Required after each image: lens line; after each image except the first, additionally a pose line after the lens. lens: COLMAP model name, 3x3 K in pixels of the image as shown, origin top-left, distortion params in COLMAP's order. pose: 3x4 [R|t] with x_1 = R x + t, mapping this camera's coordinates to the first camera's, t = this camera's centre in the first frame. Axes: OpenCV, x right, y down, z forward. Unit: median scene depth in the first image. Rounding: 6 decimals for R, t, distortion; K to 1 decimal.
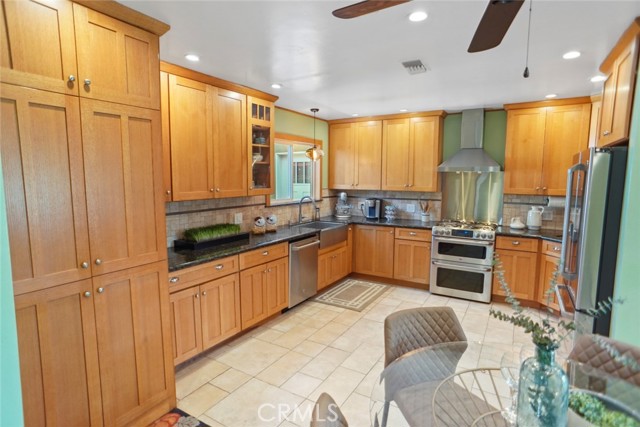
lens RADIAL K [[335.4, 0, 316.6], [0, 335.4, 215.7], [0, 0, 1]] dist [-0.029372, 0.007787]
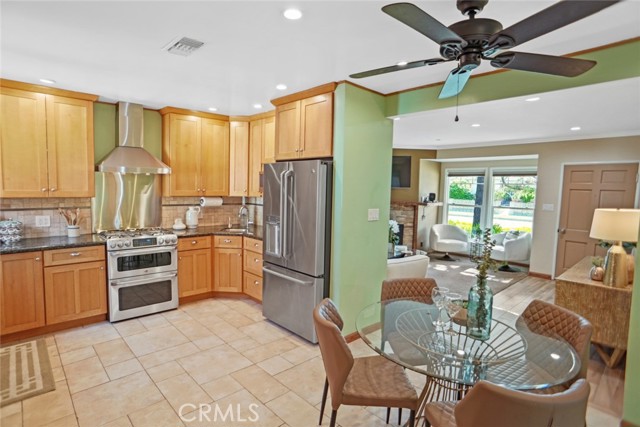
lens RADIAL K [[335.4, 0, 316.8], [0, 335.4, 212.3], [0, 0, 1]] dist [-0.029372, 0.007787]
pose [[0.274761, -0.076818, 0.958439, -0.279591], [0.093041, 0.994250, 0.053015, -0.030181], [-0.957001, 0.074607, 0.280328, 0.302246]]
